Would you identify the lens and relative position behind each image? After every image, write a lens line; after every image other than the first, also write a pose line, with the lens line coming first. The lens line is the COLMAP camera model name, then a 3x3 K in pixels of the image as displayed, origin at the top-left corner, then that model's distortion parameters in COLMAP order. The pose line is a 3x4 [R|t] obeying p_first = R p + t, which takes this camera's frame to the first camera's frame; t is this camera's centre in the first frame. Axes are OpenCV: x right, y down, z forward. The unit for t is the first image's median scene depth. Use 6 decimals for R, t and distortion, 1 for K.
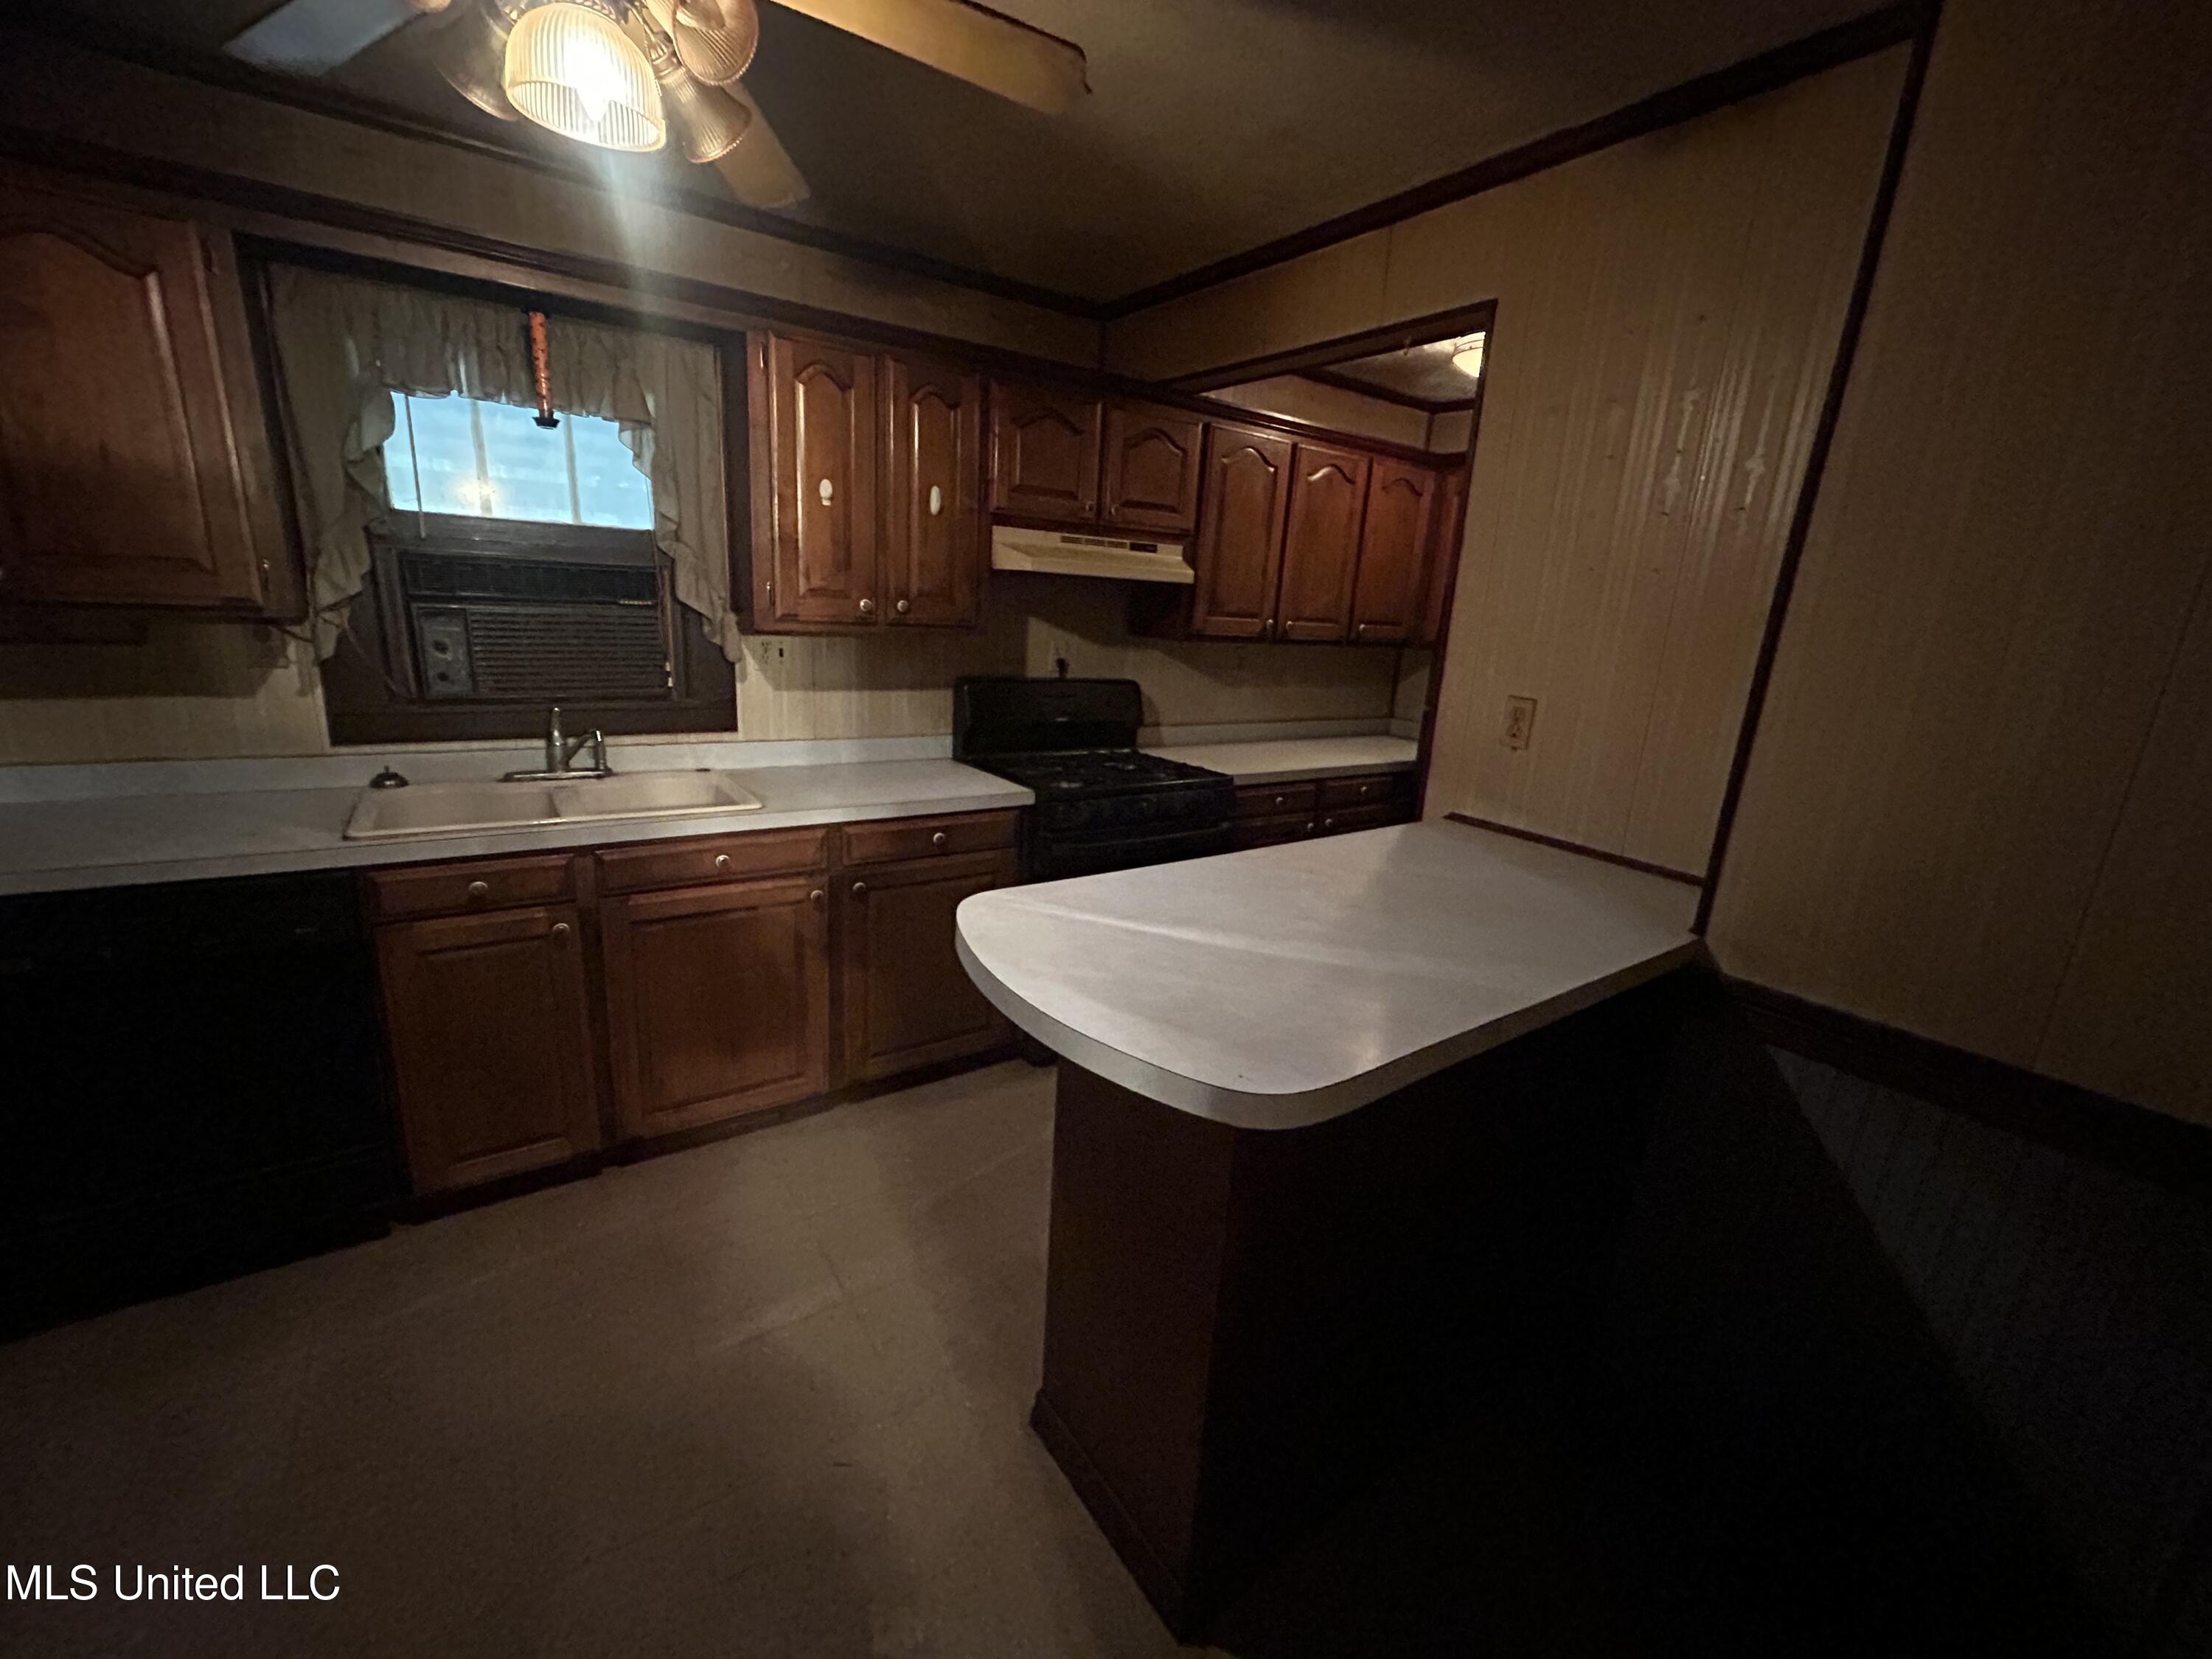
lens RADIAL K [[891.7, 0, 1109.9], [0, 891.7, 829.6], [0, 0, 1]] dist [-0.004655, 0.001283]
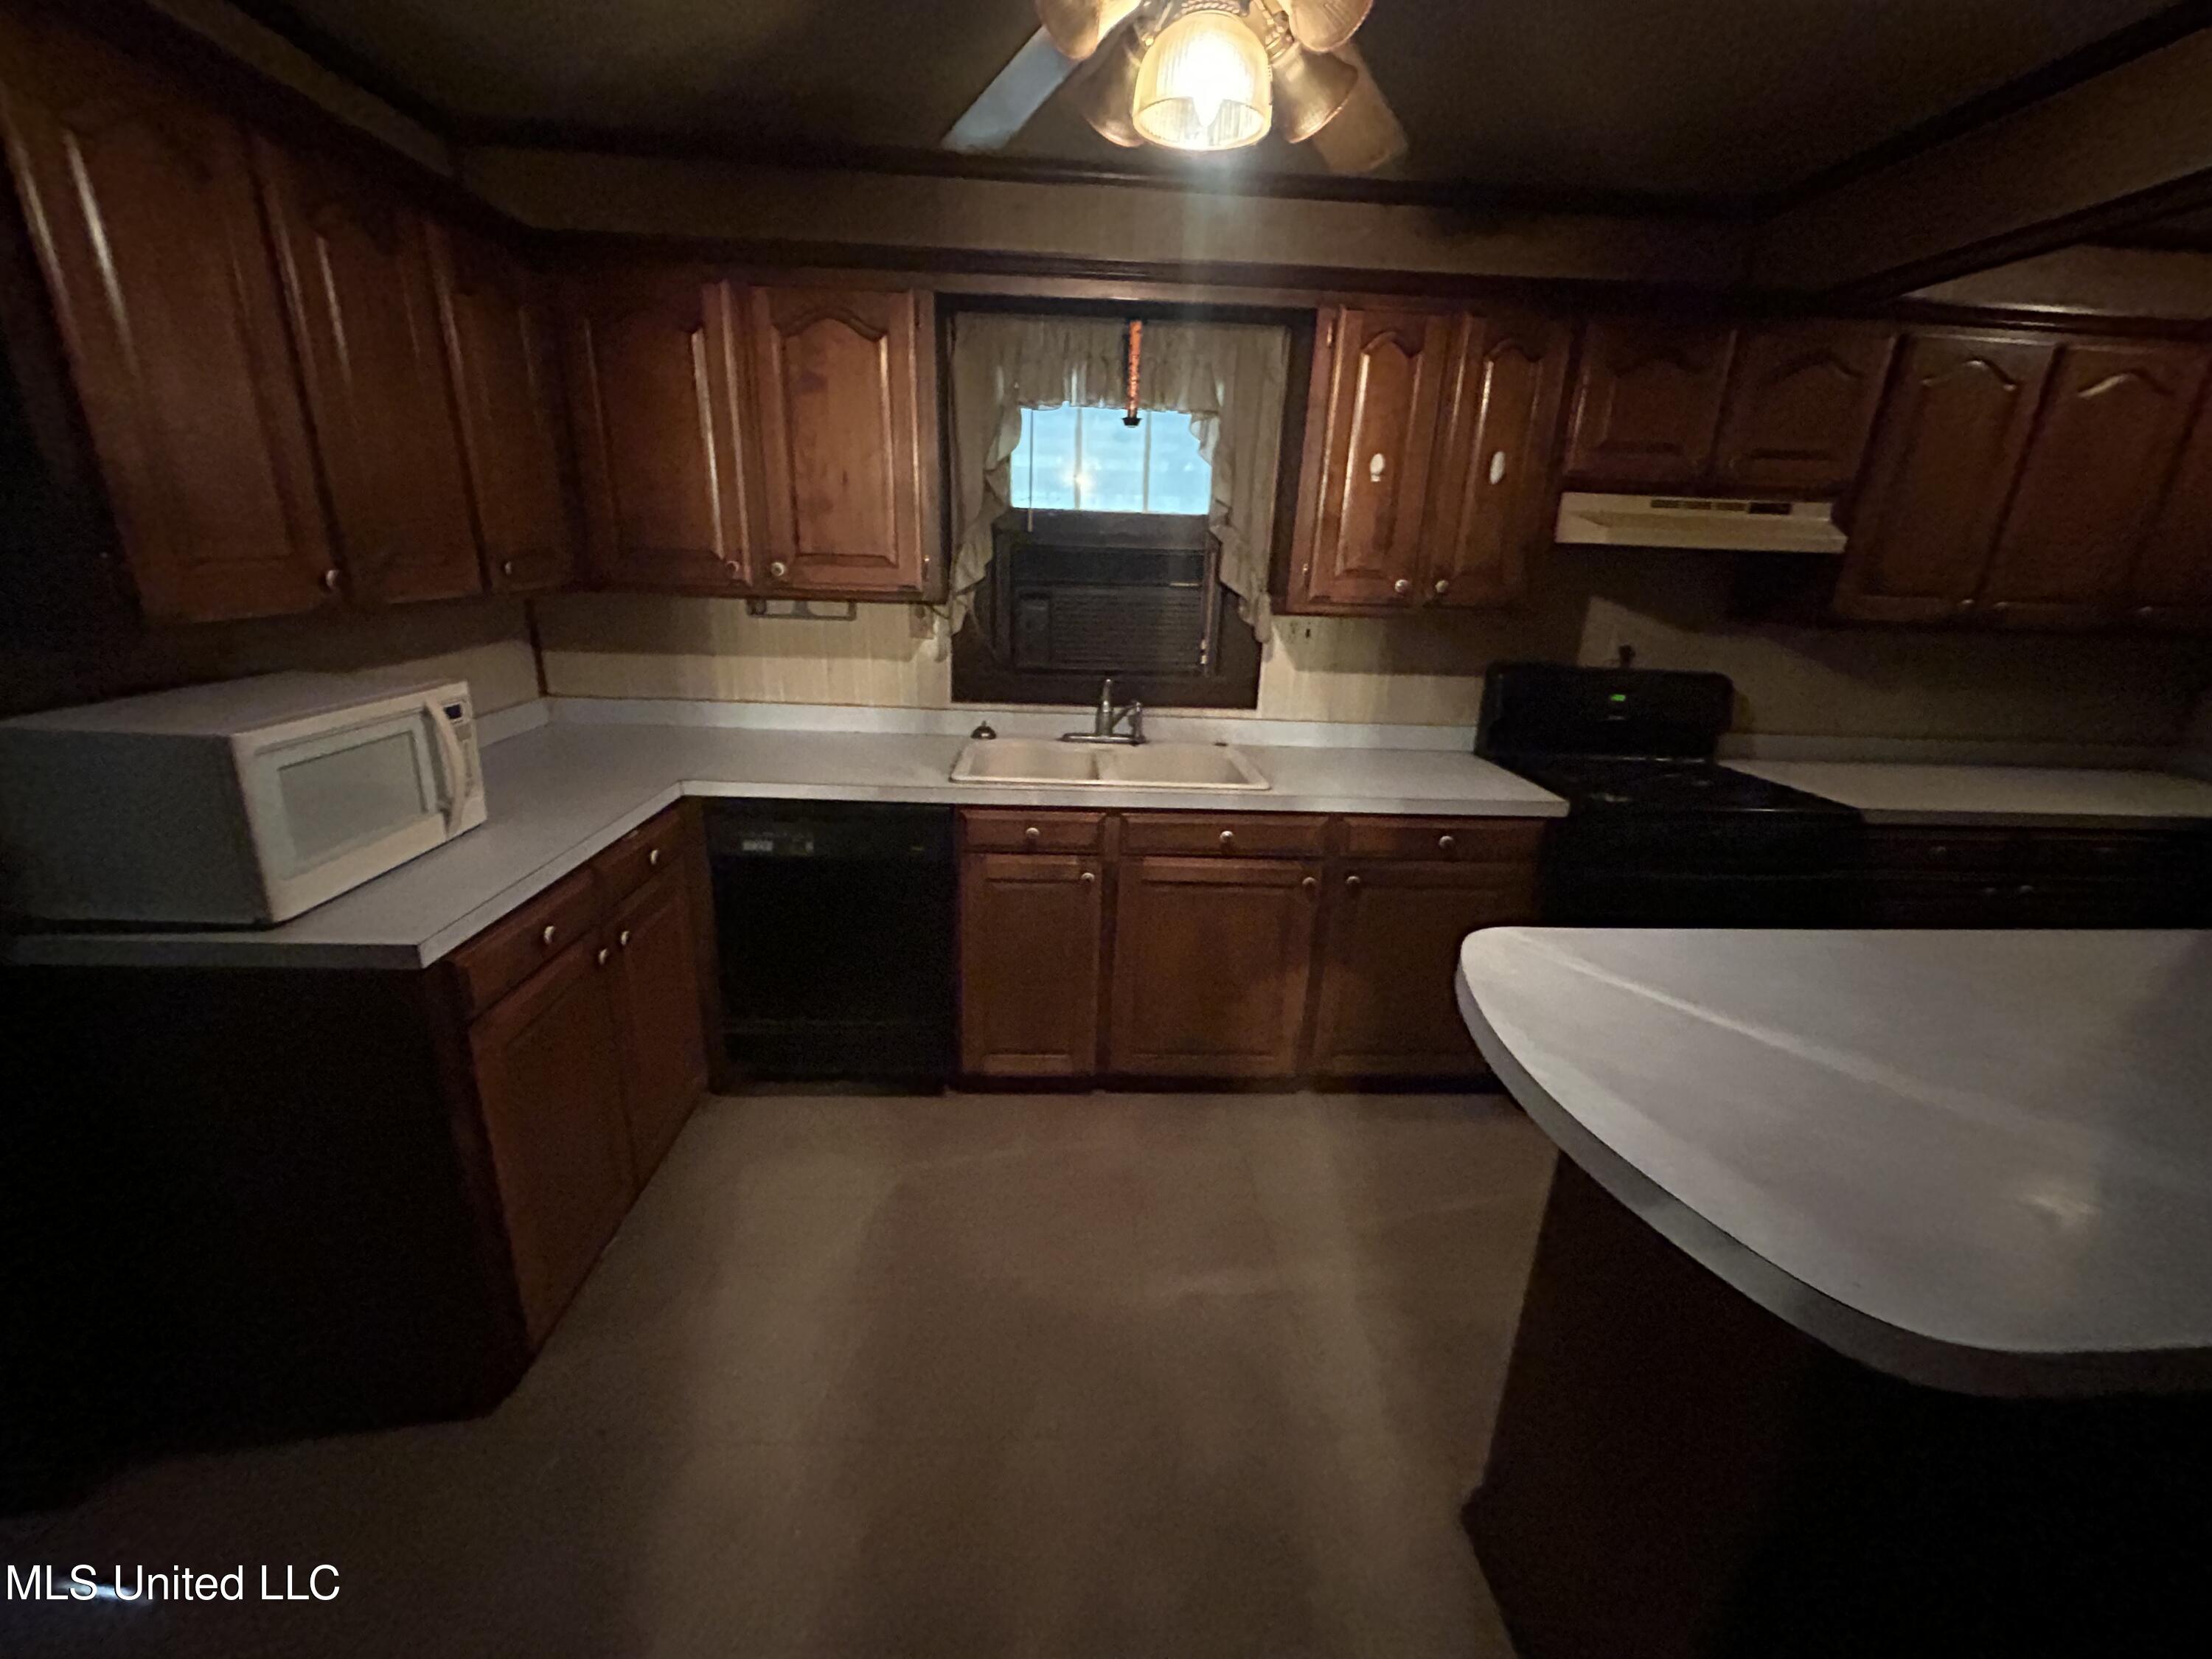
lens RADIAL K [[891.7, 0, 1103.5], [0, 891.7, 822.7], [0, 0, 1]] dist [-0.004655, 0.001283]
pose [[0.845436, 0.136384, -0.516369, -0.021229], [-0.121394, 0.990610, 0.062886, -0.026684], [0.520097, 0.009518, 0.854054, 0.037099]]
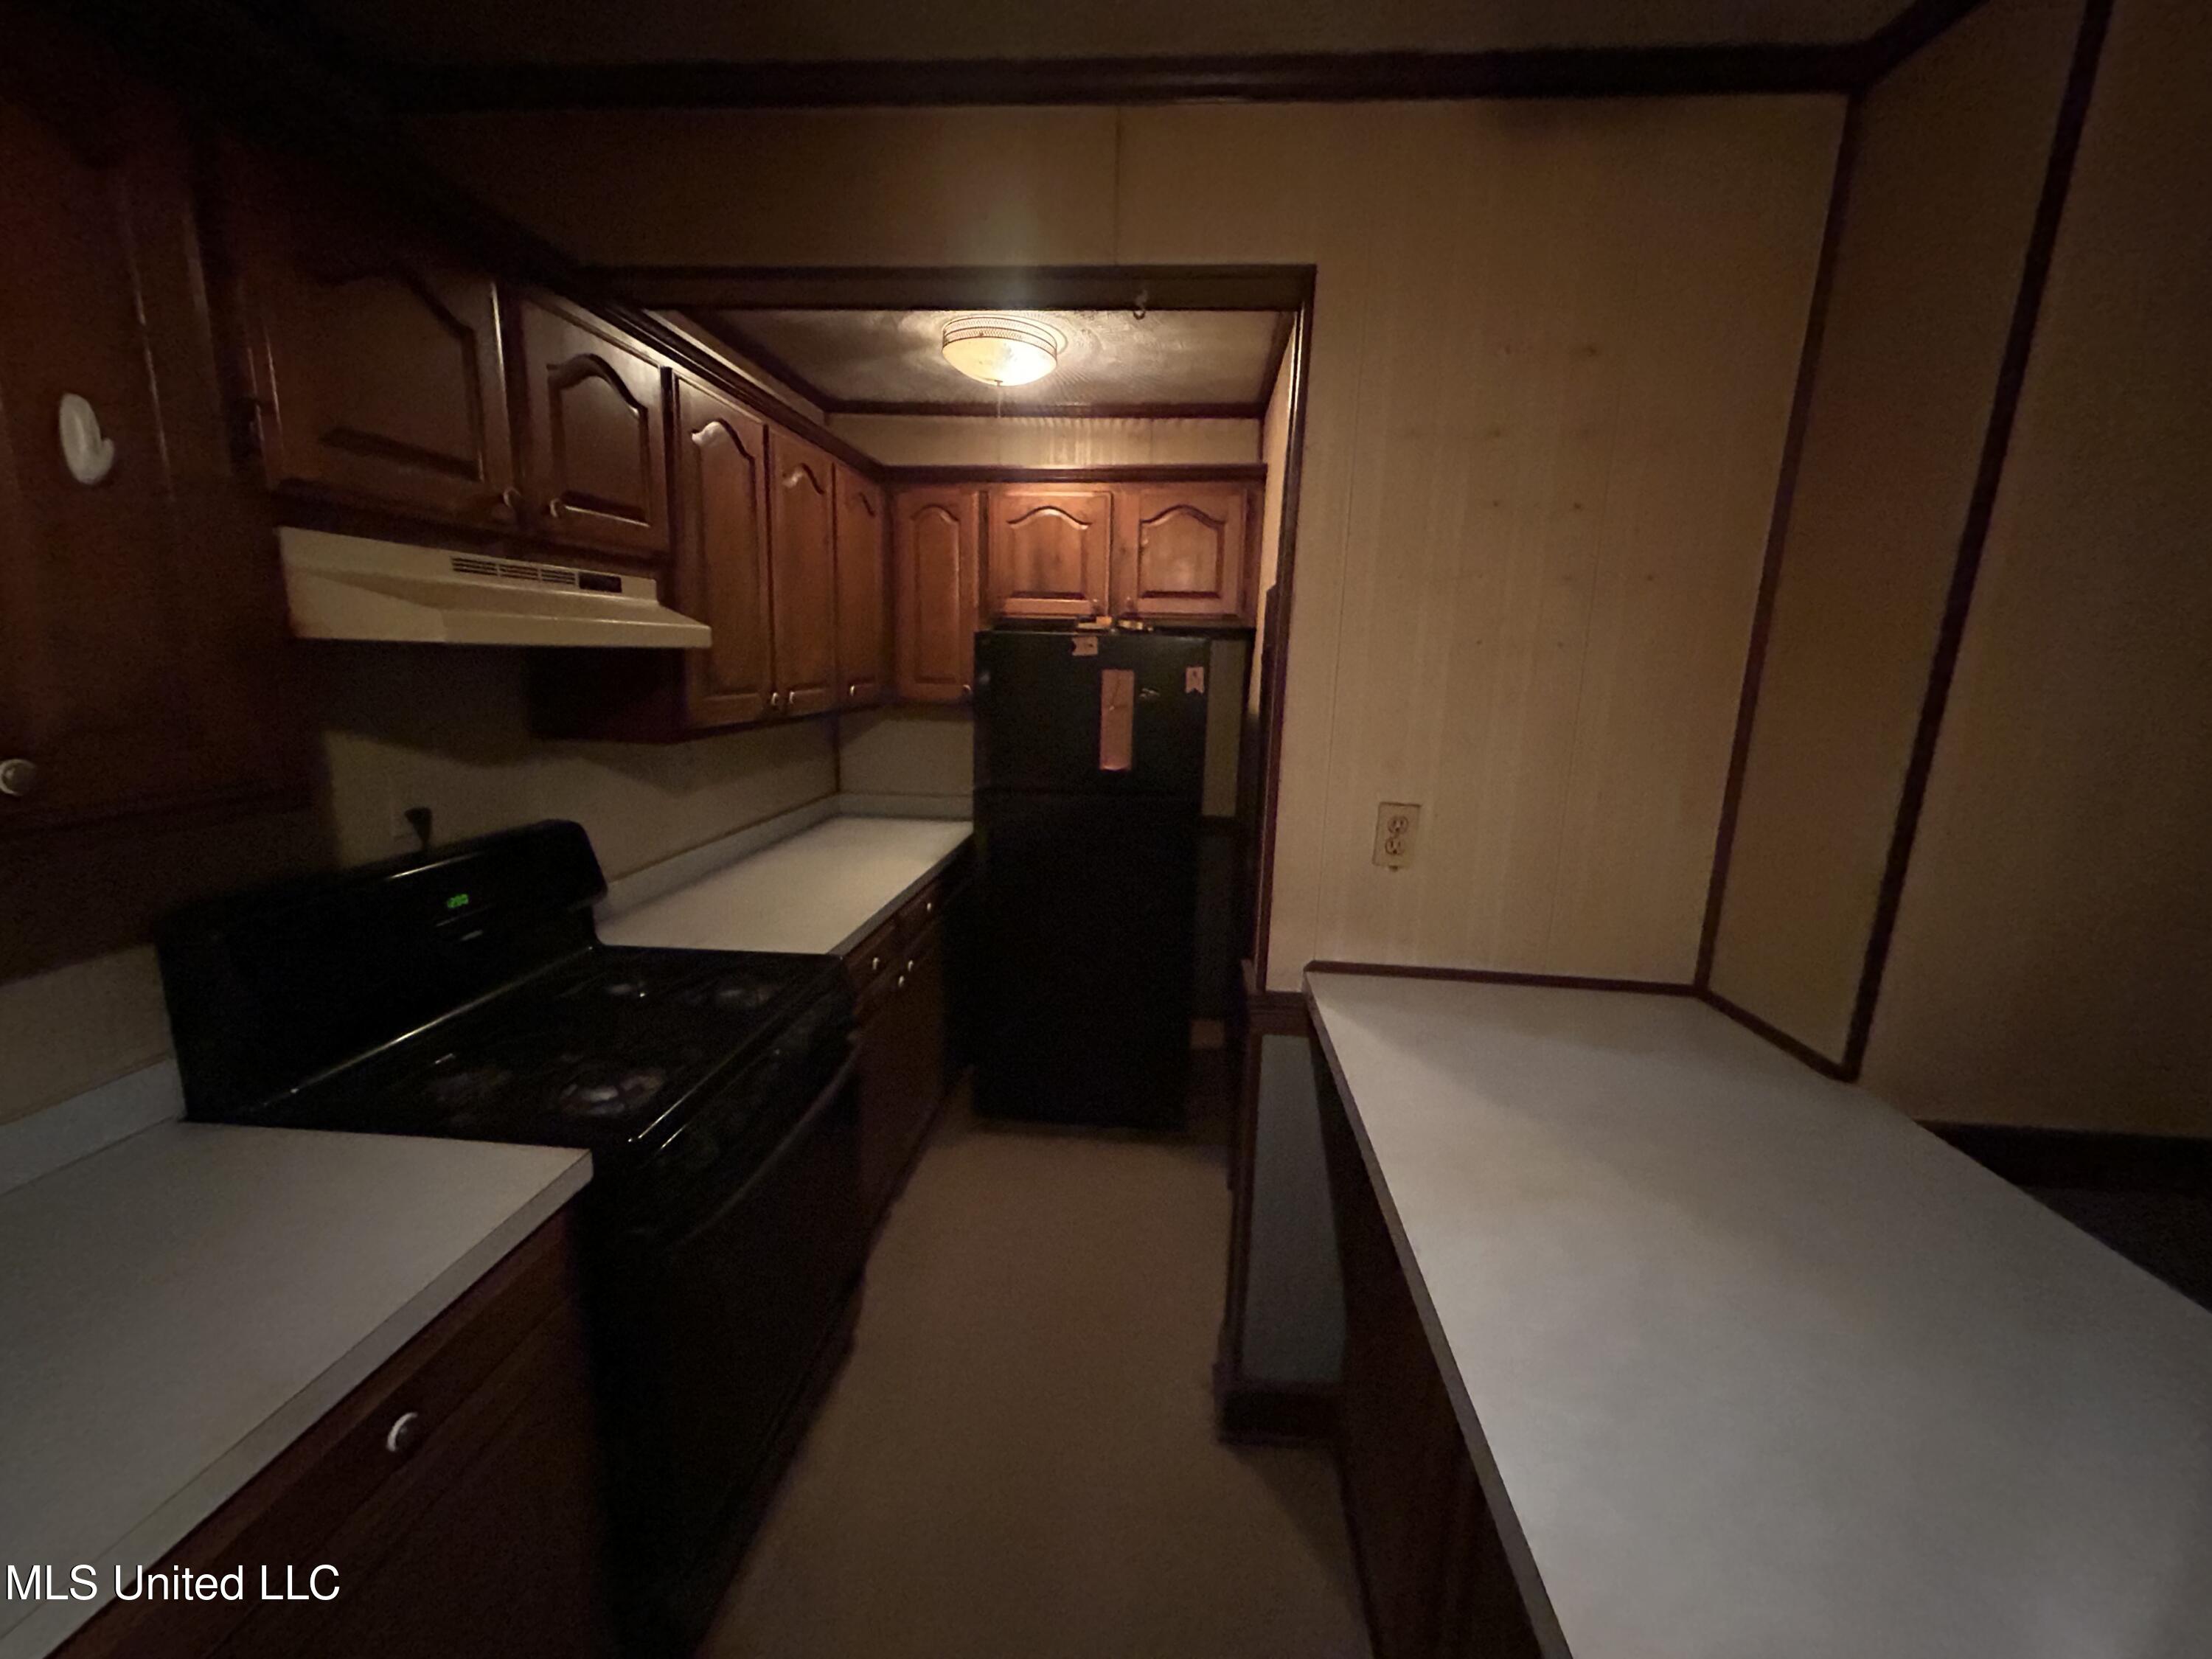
lens RADIAL K [[891.7, 0, 1088.6], [0, 891.7, 829.3], [0, 0, 1]] dist [-0.004655, 0.001283]
pose [[0.648681, -0.185999, 0.737982, -0.241341], [0.198126, 0.977512, 0.072218, -0.197764], [-0.734819, 0.099366, 0.670945, 0.573622]]
